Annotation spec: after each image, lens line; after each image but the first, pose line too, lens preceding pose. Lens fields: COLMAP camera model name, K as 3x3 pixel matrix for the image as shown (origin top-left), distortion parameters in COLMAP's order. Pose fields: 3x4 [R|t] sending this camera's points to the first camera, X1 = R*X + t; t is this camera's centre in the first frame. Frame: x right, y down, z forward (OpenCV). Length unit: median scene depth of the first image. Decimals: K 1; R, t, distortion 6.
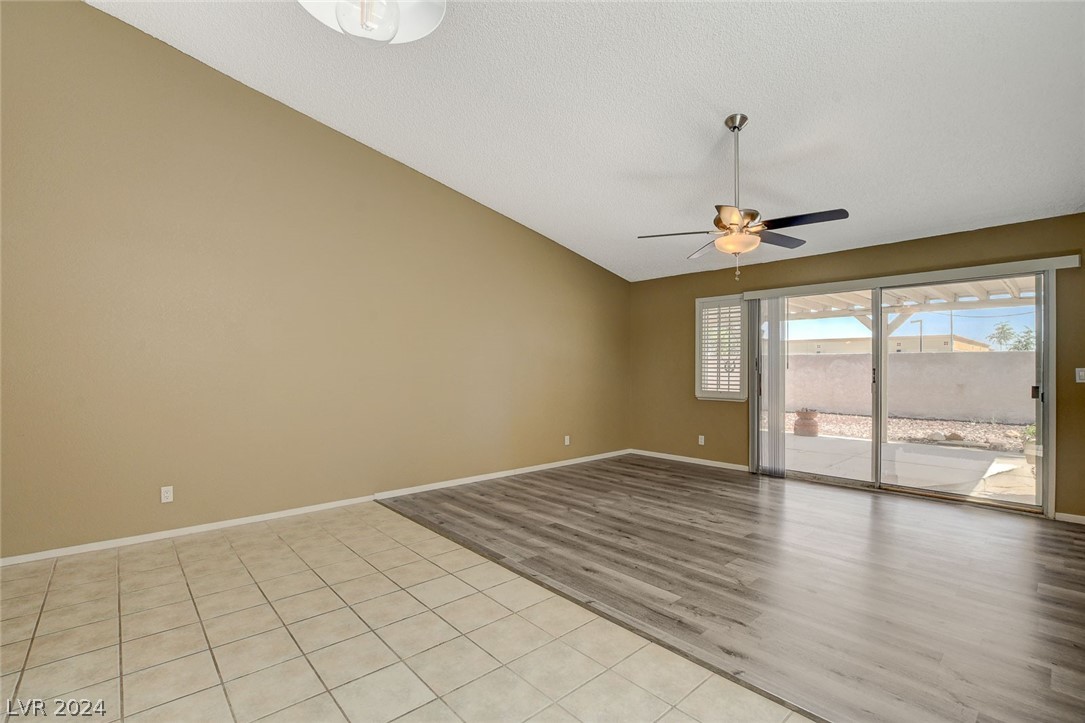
lens RADIAL K [[488.3, 0, 535.4], [0, 488.3, 364.9], [0, 0, 1]] dist [-0.031600, 0.000403]
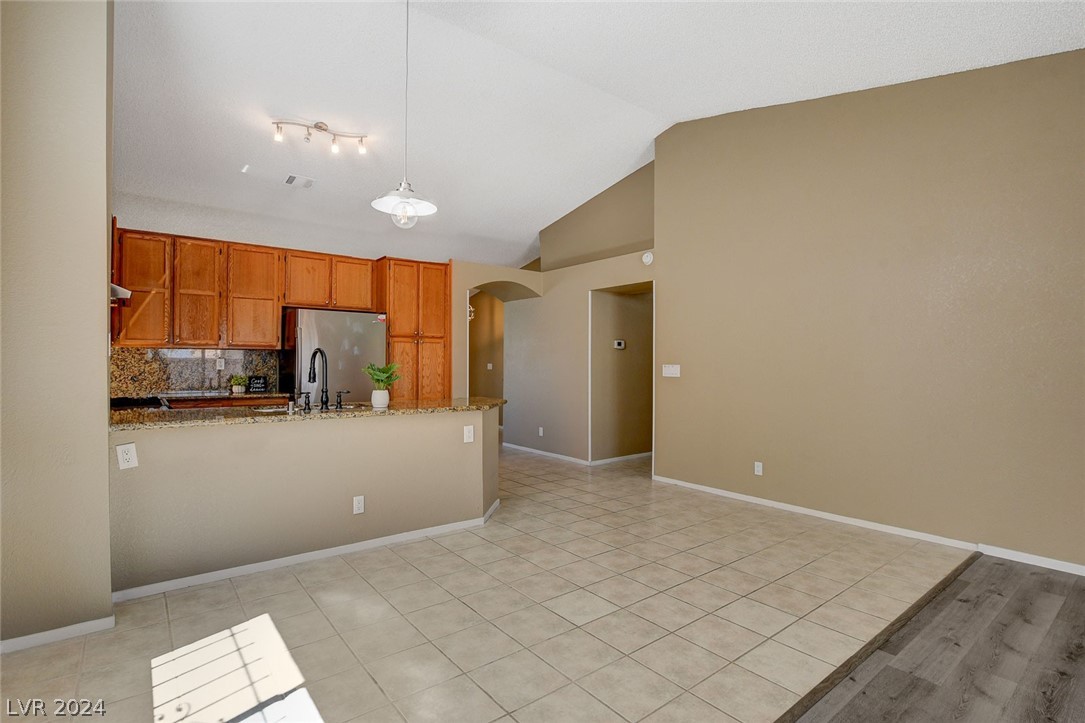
lens RADIAL K [[522.3, 0, 538.3], [0, 522.3, 359.9], [0, 0, 1]] dist [-0.023923, 0.006356]
pose [[-0.057214, -0.008303, -0.998327, 0.559606], [-0.003623, 0.999961, -0.008109, 0.001647], [0.998355, 0.003153, -0.057241, 0.463783]]
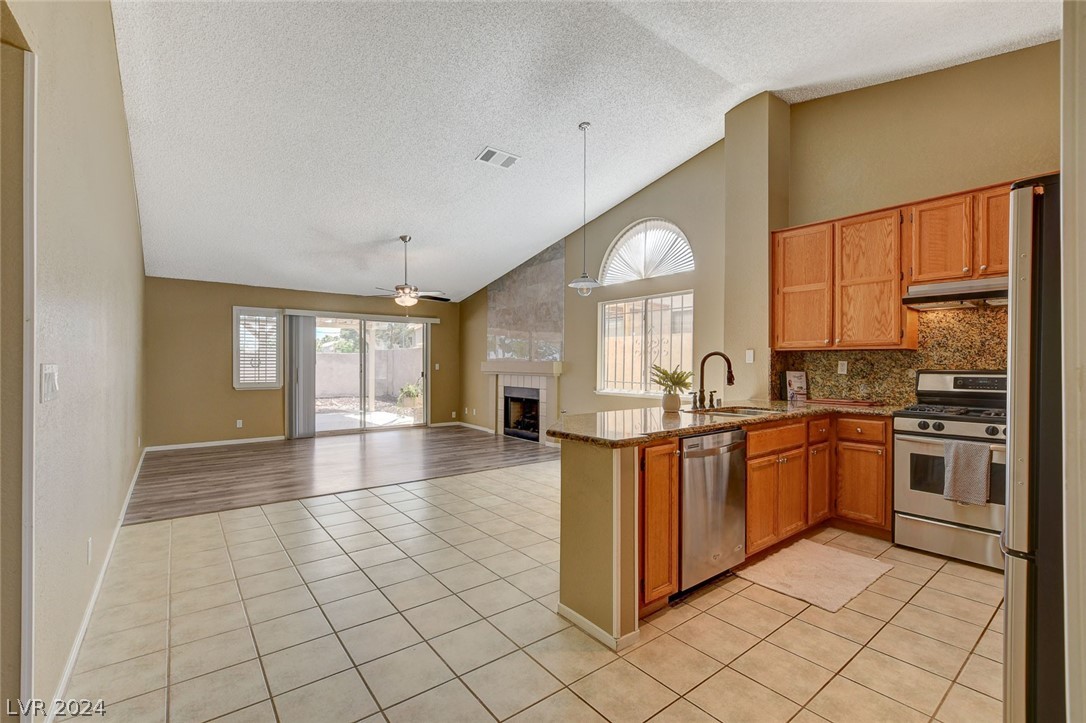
lens RADIAL K [[474.7, 0, 539.5], [0, 474.7, 362.7], [0, 0, 1]] dist [-0.011849, 0.000396]
pose [[0.065418, 0.001108, 0.997857, -1.282877], [-0.006427, 0.999979, -0.000689, -0.001787], [-0.997837, -0.006368, 0.065424, 0.289191]]
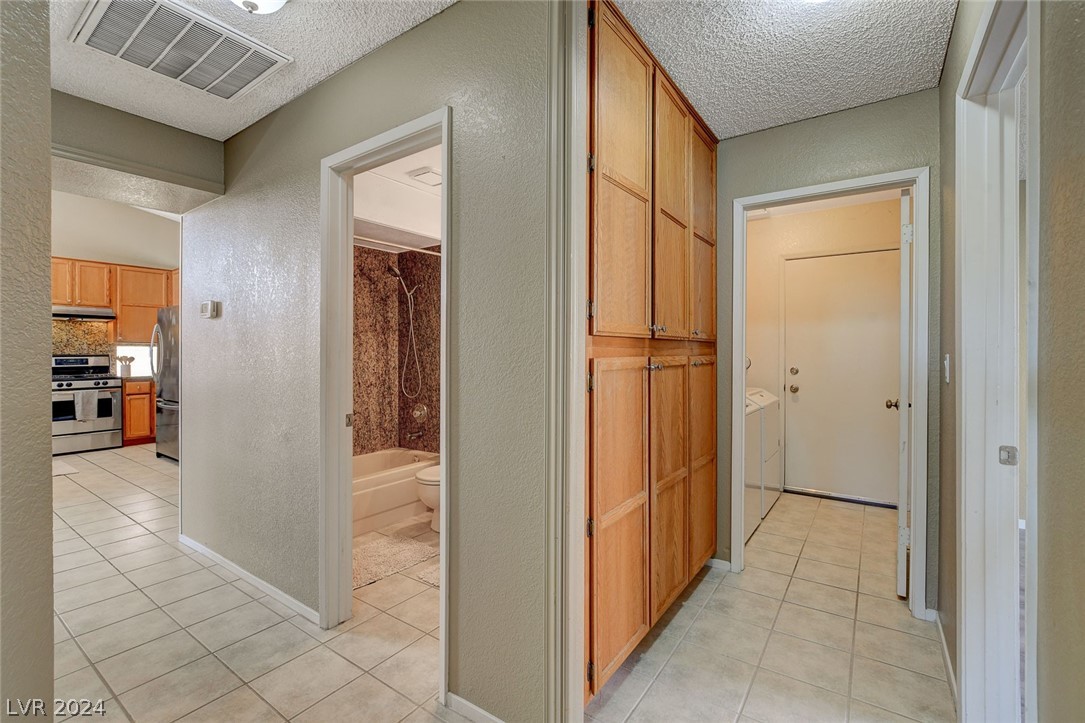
lens RADIAL K [[481.0, 0, 541.5], [0, 481.0, 360.4], [0, 0, 1]] dist [-0.025187, 0.002929]
pose [[-0.971467, -0.003651, -0.237147, -1.547849], [-0.004516, 0.999985, 0.003106, 0.013066], [0.237132, 0.004089, -0.971469, 1.477174]]
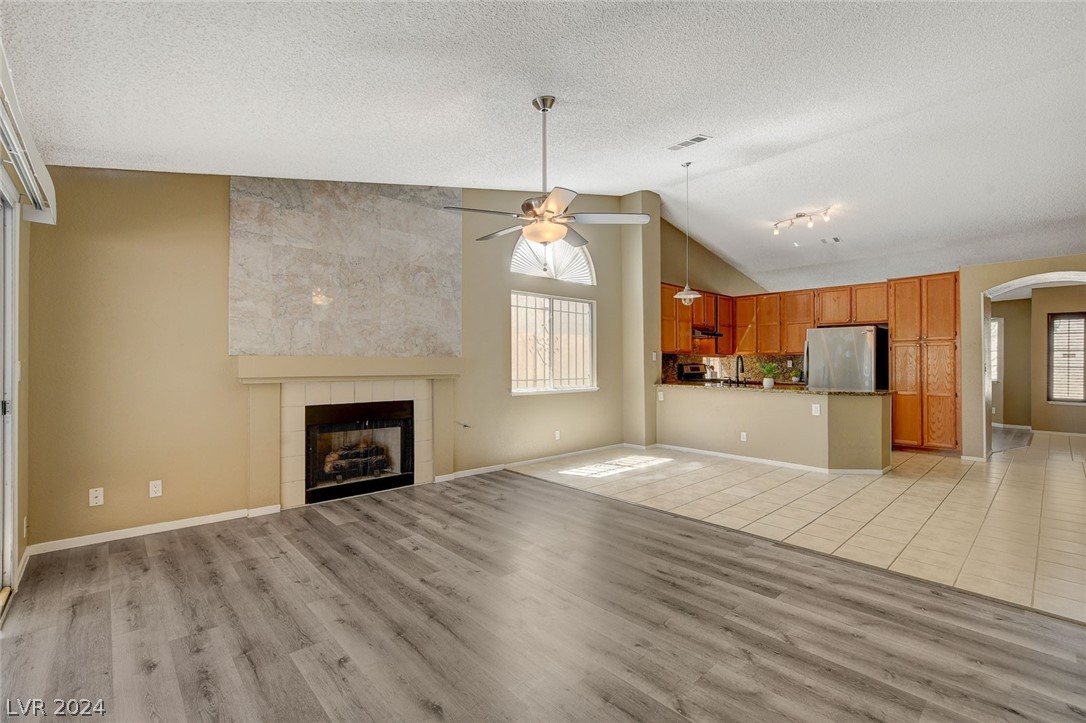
lens RADIAL K [[480.0, 0, 536.3], [0, 480.0, 357.7], [0, 0, 1]] dist [-0.021772, 0.006680]
pose [[-0.999861, -0.005954, -0.015593, 0.388607], [-0.005805, 0.999937, -0.009588, 0.003981], [0.015649, -0.009496, -0.999832, 1.691093]]
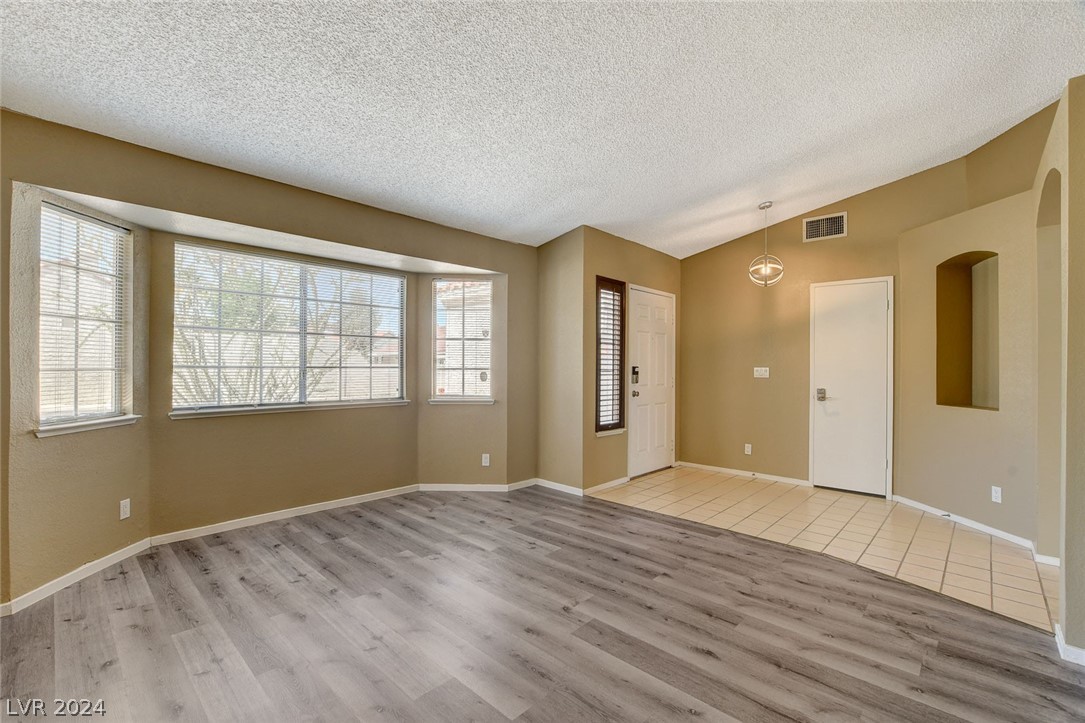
lens RADIAL K [[465.9, 0, 542.5], [0, 465.9, 361.5], [0, 0, 1]] dist [-0.023115, 0.000596]
pose [[0.086116, -0.009338, -0.996241, -0.826299], [-0.006947, 0.999926, -0.009973, 0.000859], [0.996261, 0.007780, 0.086045, -0.711666]]
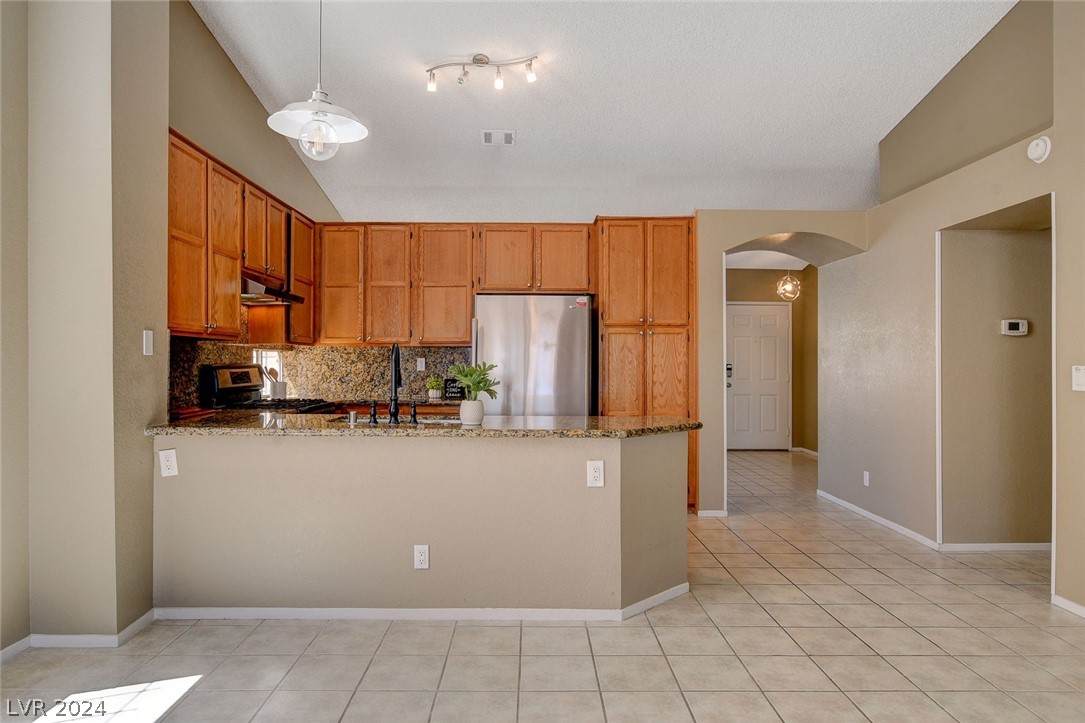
lens RADIAL K [[669.1, 0, 536.0], [0, 669.1, 354.6], [0, 0, 1]] dist [-0.010638, 0.001715]
pose [[-0.655136, -0.013366, -0.755393, 0.218280], [-0.004359, 0.999894, -0.013911, 0.002715], [0.755499, -0.005821, -0.655125, 0.768779]]
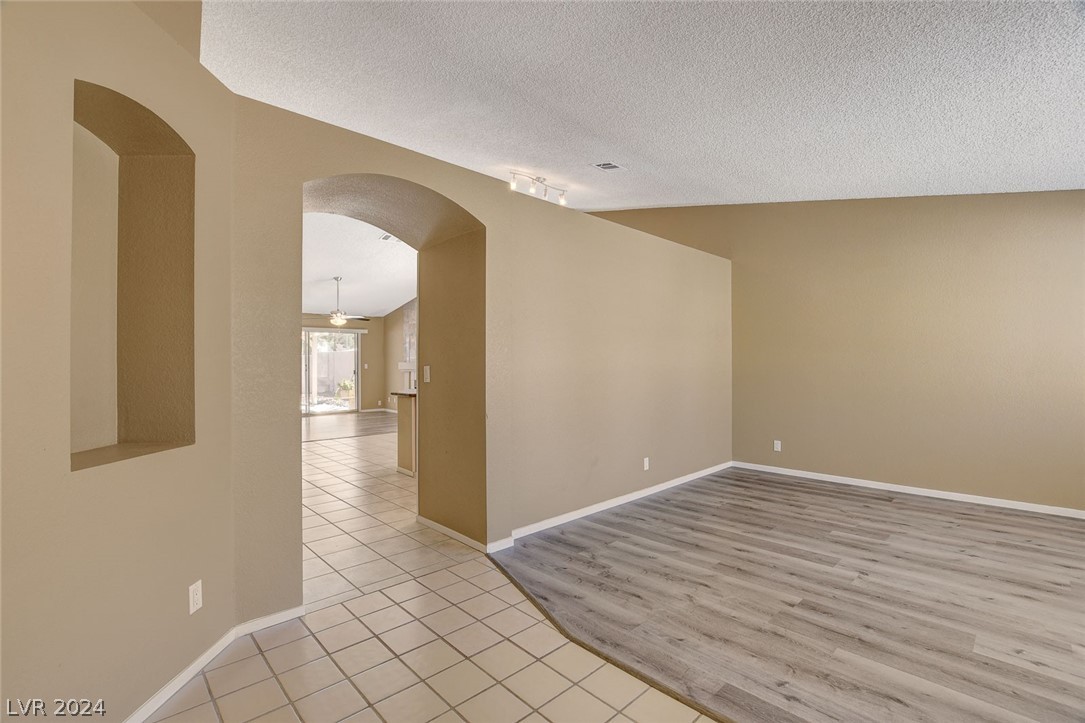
lens RADIAL K [[481.0, 0, 541.5], [0, 481.0, 360.4], [0, 0, 1]] dist [-0.025187, 0.002929]
pose [[-0.036997, 0.004073, 0.999307, -2.168082], [0.001046, 0.999991, -0.004037, -0.004780], [-0.999315, 0.000896, -0.037001, -0.092857]]
